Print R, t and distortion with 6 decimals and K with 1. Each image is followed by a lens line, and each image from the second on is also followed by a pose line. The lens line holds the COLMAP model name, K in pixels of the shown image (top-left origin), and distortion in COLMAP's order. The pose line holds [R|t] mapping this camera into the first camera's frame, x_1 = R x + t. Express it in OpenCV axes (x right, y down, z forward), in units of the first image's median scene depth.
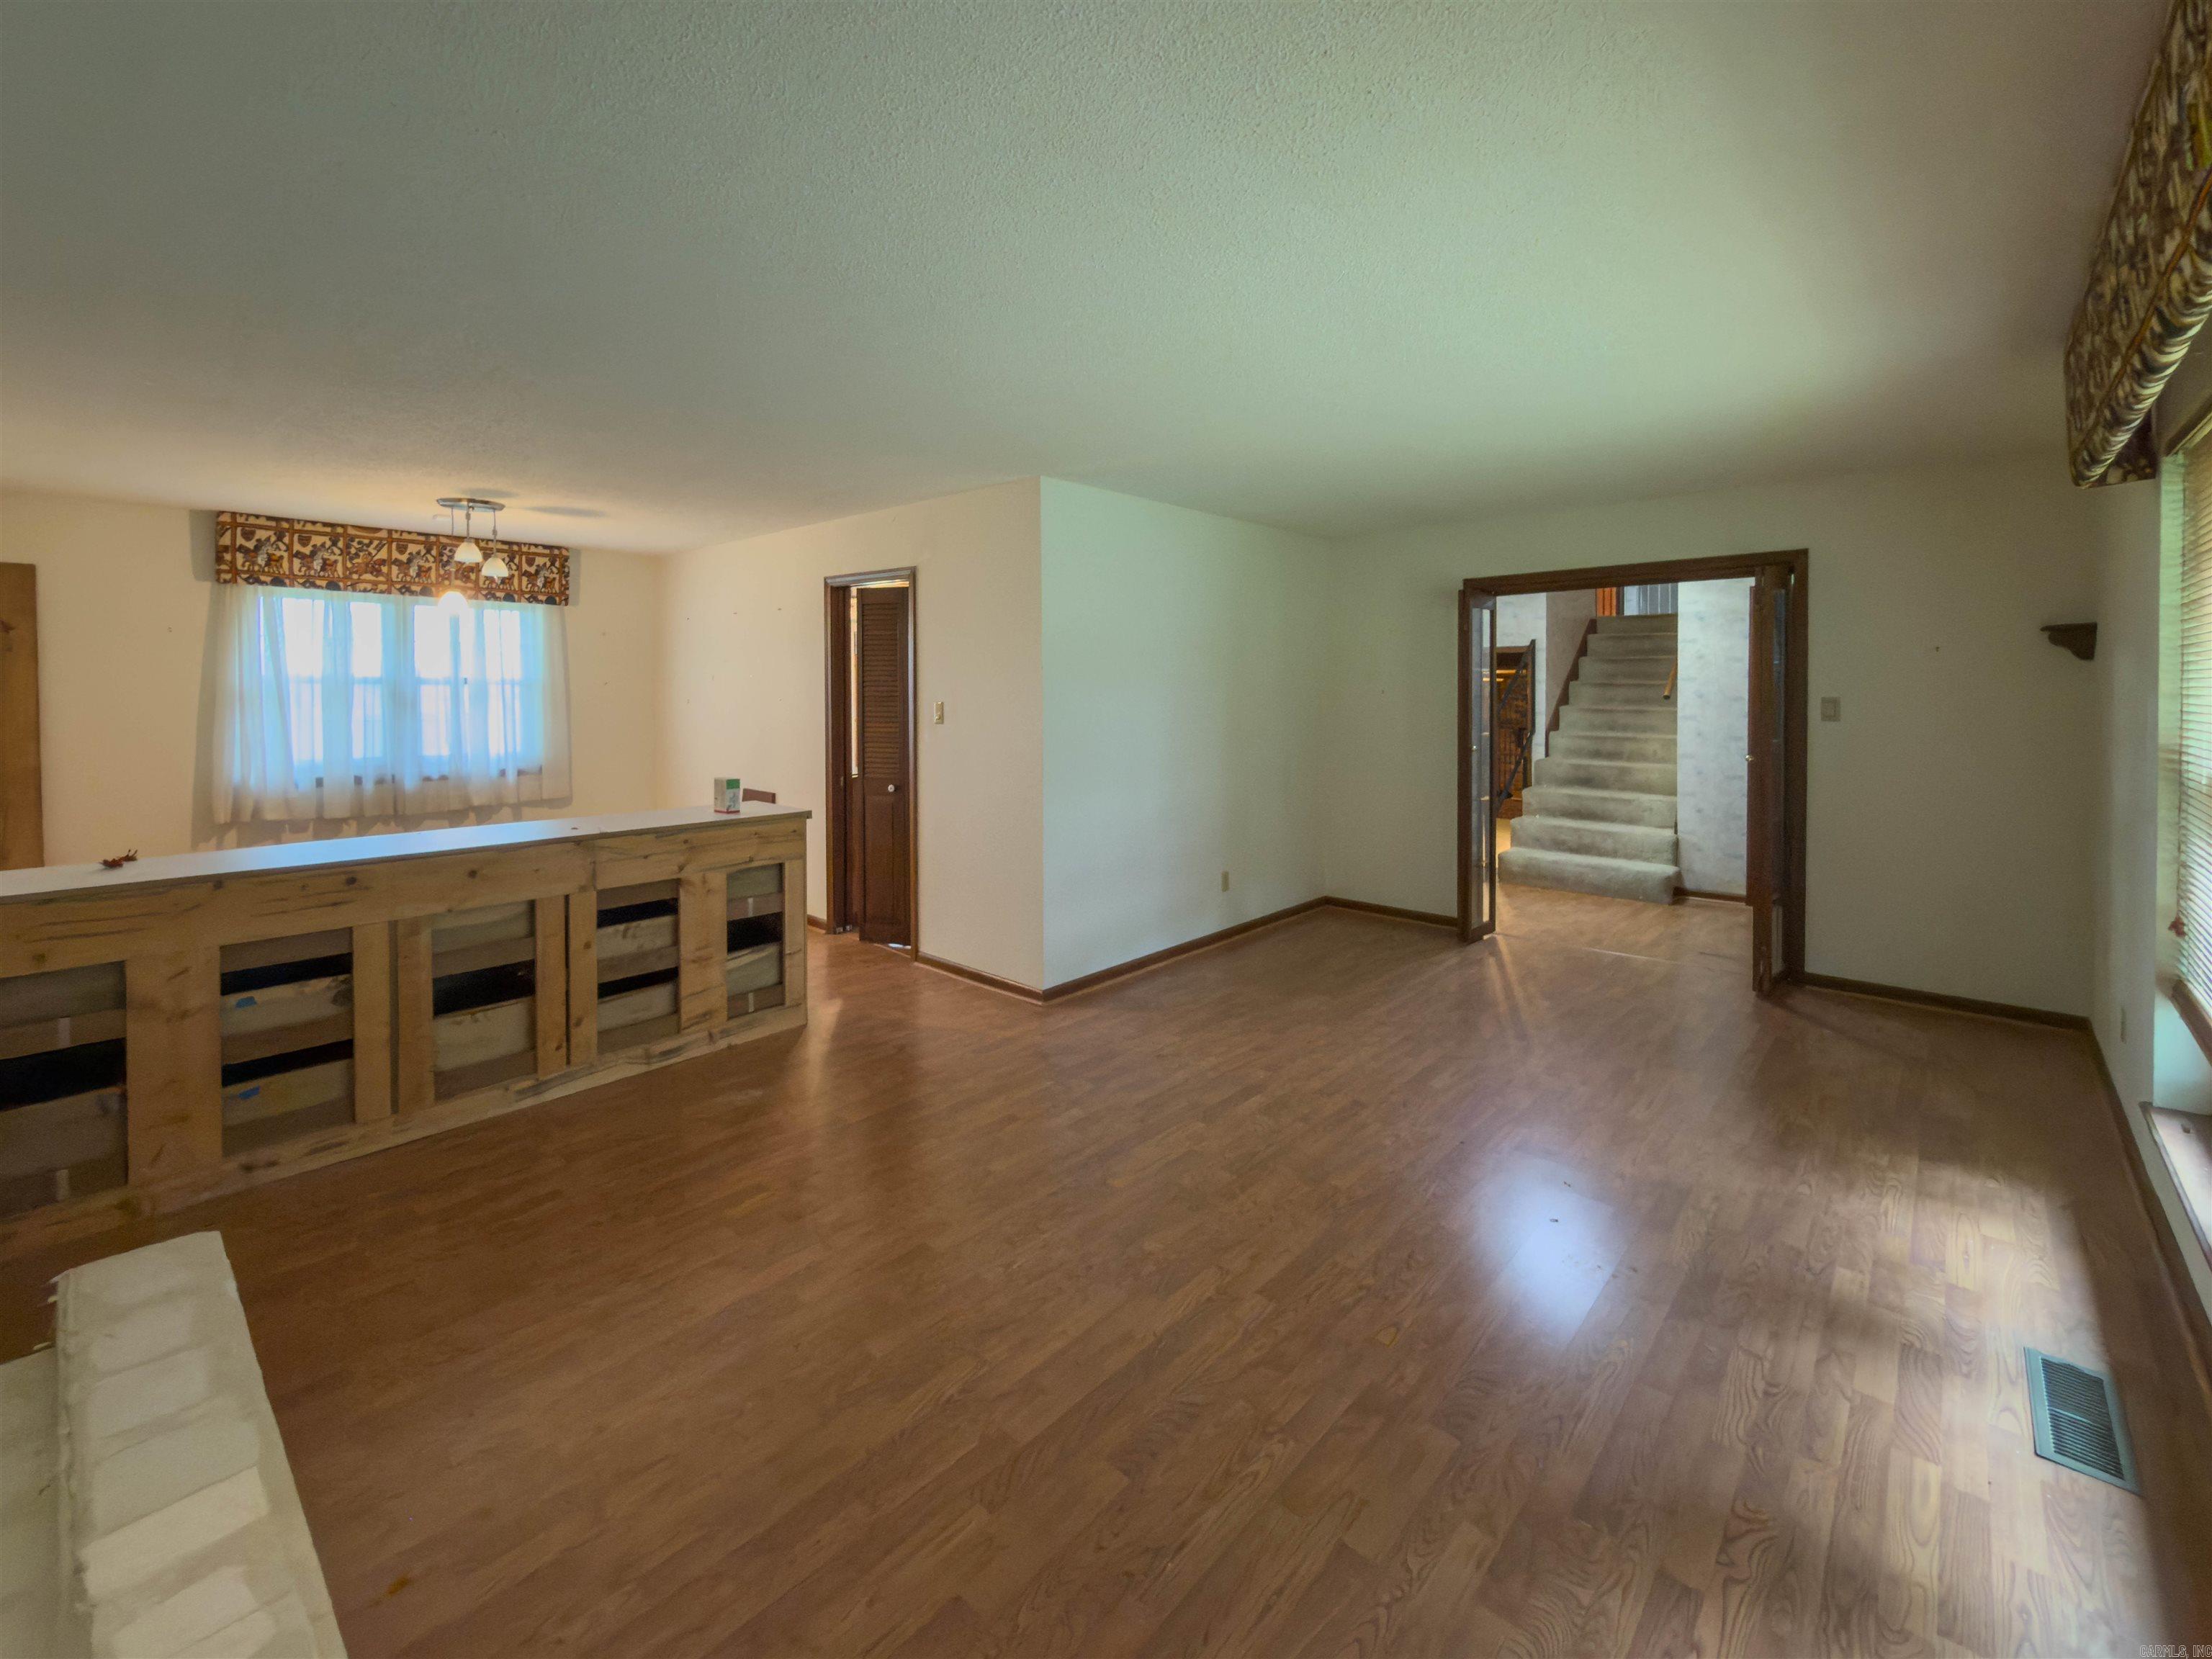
lens RADIAL K [[925.0, 0, 1103.9], [0, 925.0, 782.8], [0, 0, 1]] dist [0.000178, -0.000152]
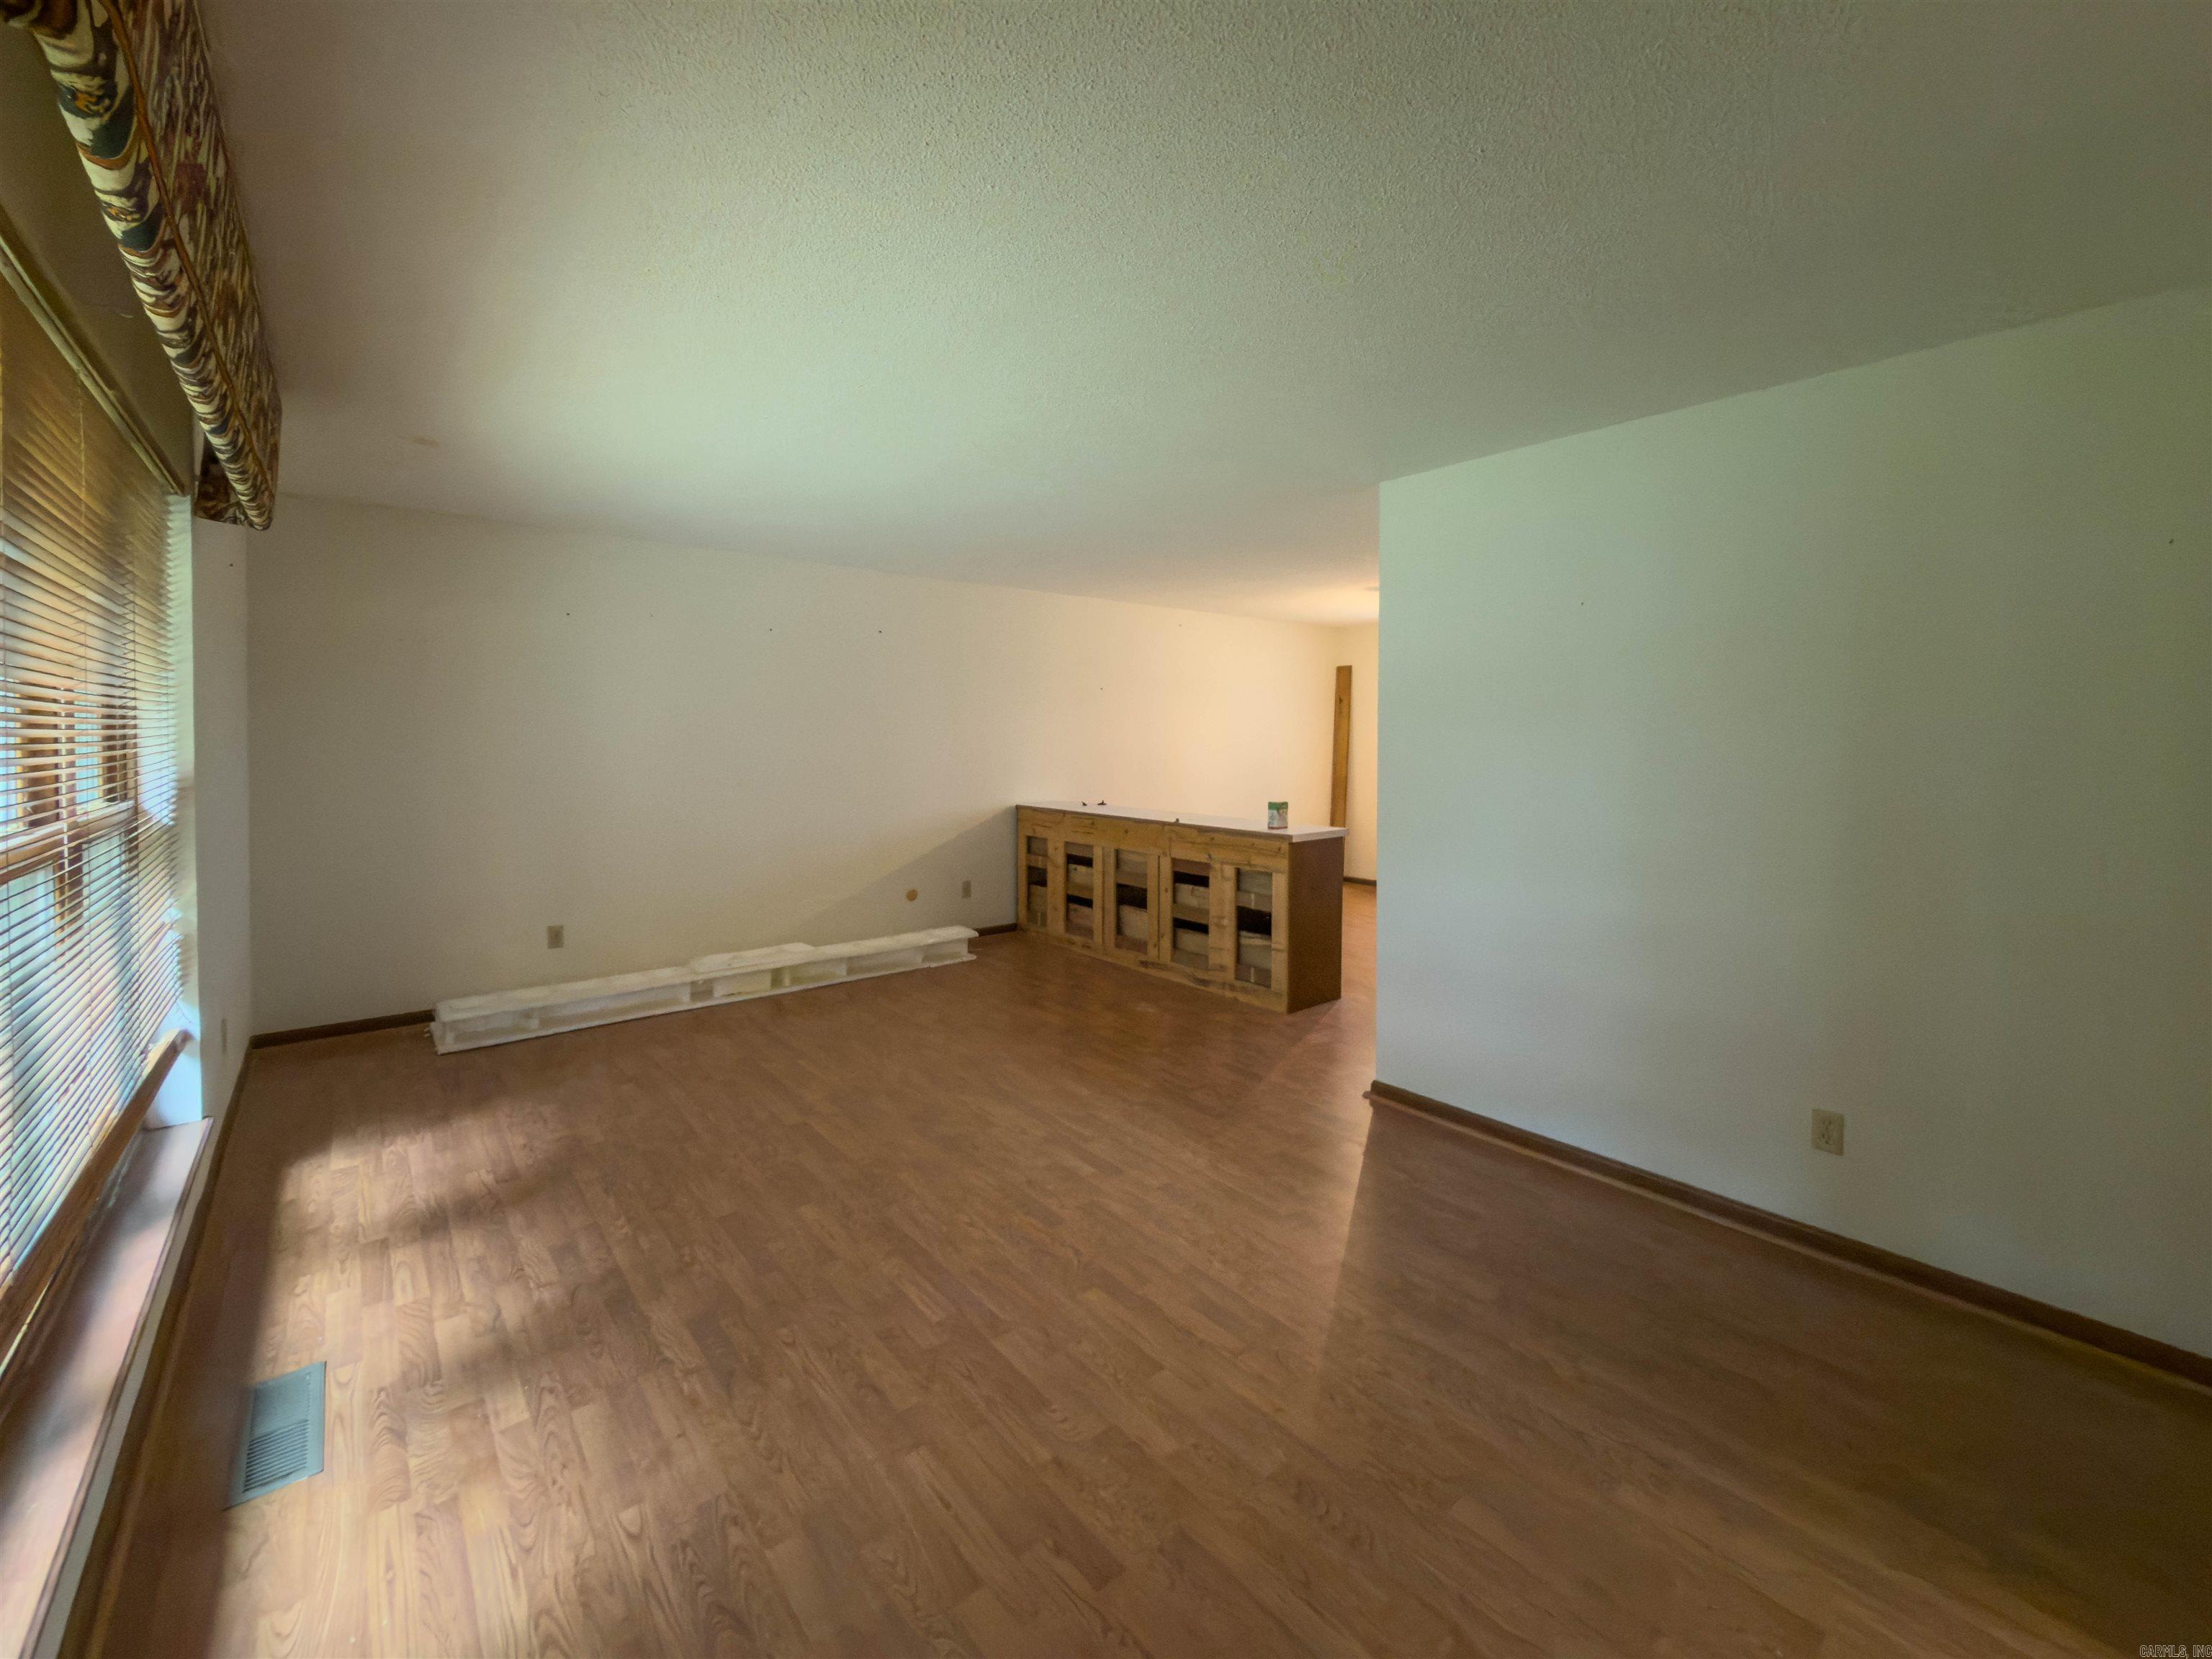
lens RADIAL K [[925.0, 0, 1103.9], [0, 925.0, 782.8], [0, 0, 1]] dist [0.000178, -0.000152]
pose [[-0.139853, 0.051109, -0.988852, 1.485501], [-0.105311, 0.992235, 0.066178, -0.151258], [0.984556, 0.113393, -0.133384, 1.526039]]
